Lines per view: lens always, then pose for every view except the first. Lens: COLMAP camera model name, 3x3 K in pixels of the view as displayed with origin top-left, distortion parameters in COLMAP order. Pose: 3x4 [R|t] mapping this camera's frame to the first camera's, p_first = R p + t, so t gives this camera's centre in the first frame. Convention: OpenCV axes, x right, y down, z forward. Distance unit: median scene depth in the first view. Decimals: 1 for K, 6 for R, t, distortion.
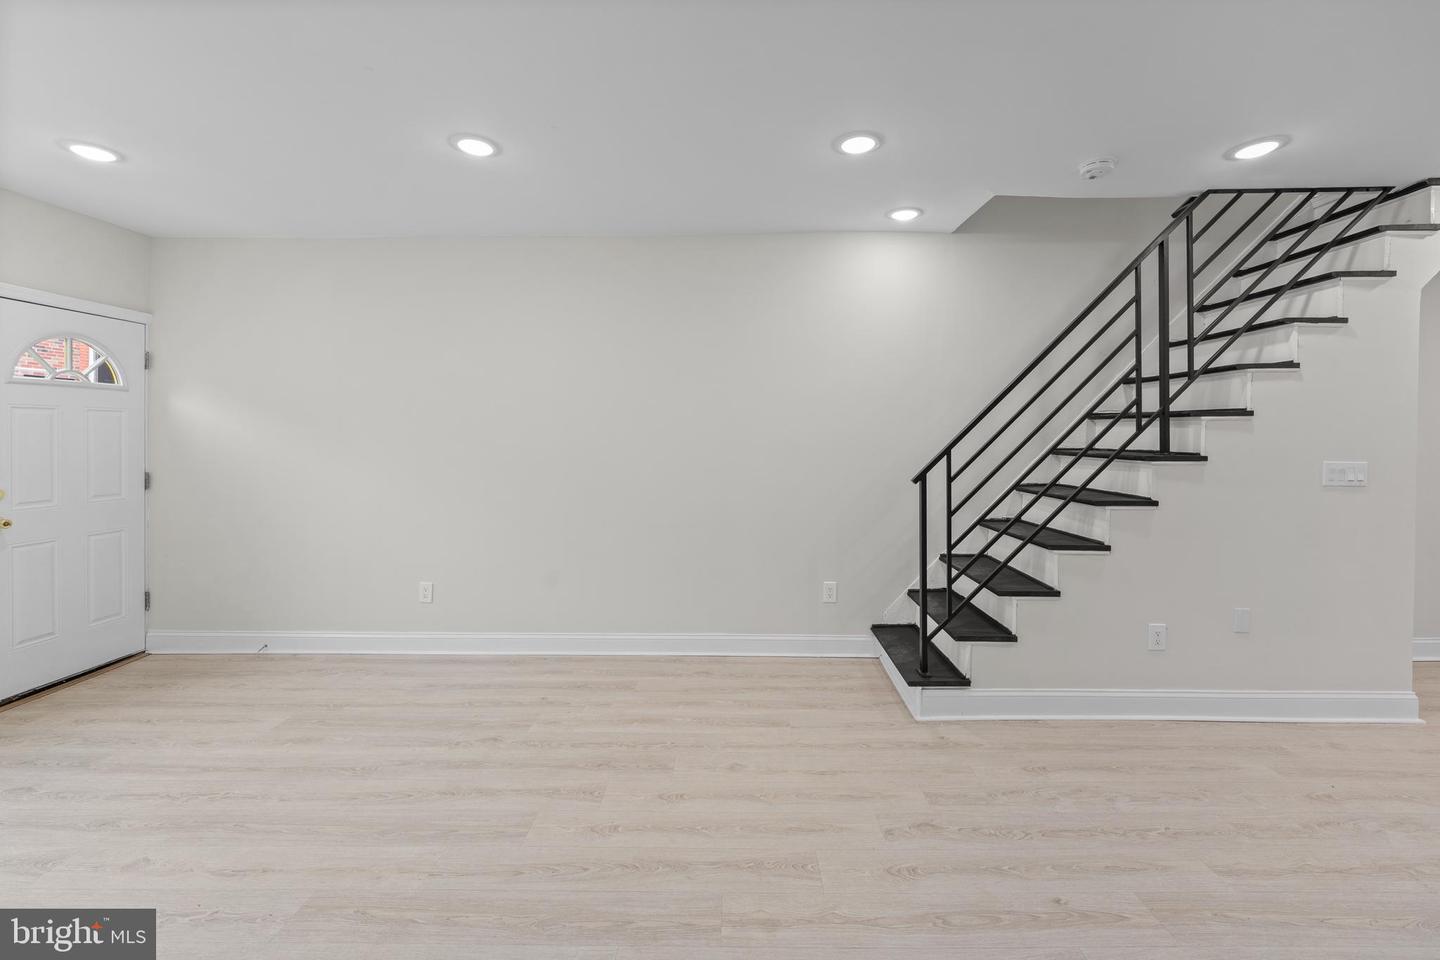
lens RADIAL K [[598.9, 0, 727.5], [0, 598.9, 442.0], [0, 0, 1]] dist [0.000019, -0.000451]
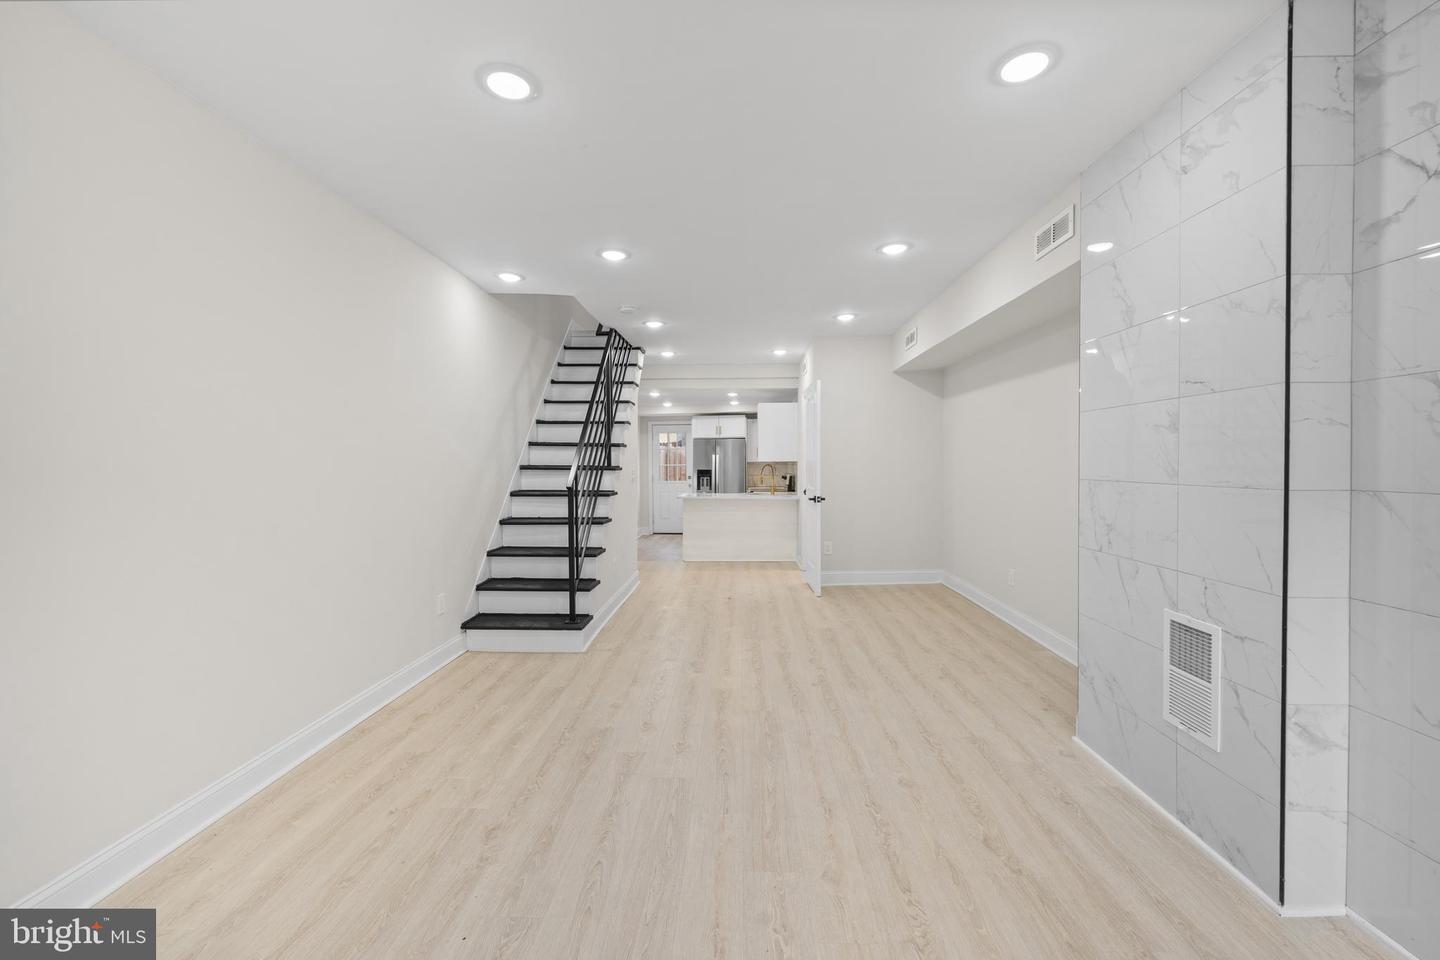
lens RADIAL K [[598.9, 0, 721.5], [0, 598.9, 472.3], [0, 0, 1]] dist [0.000019, -0.000451]
pose [[0.004514, -0.010393, 0.999936, -1.200560], [0.006357, 0.999926, 0.010364, 0.021915], [-0.999970, 0.006309, 0.004580, 0.712825]]
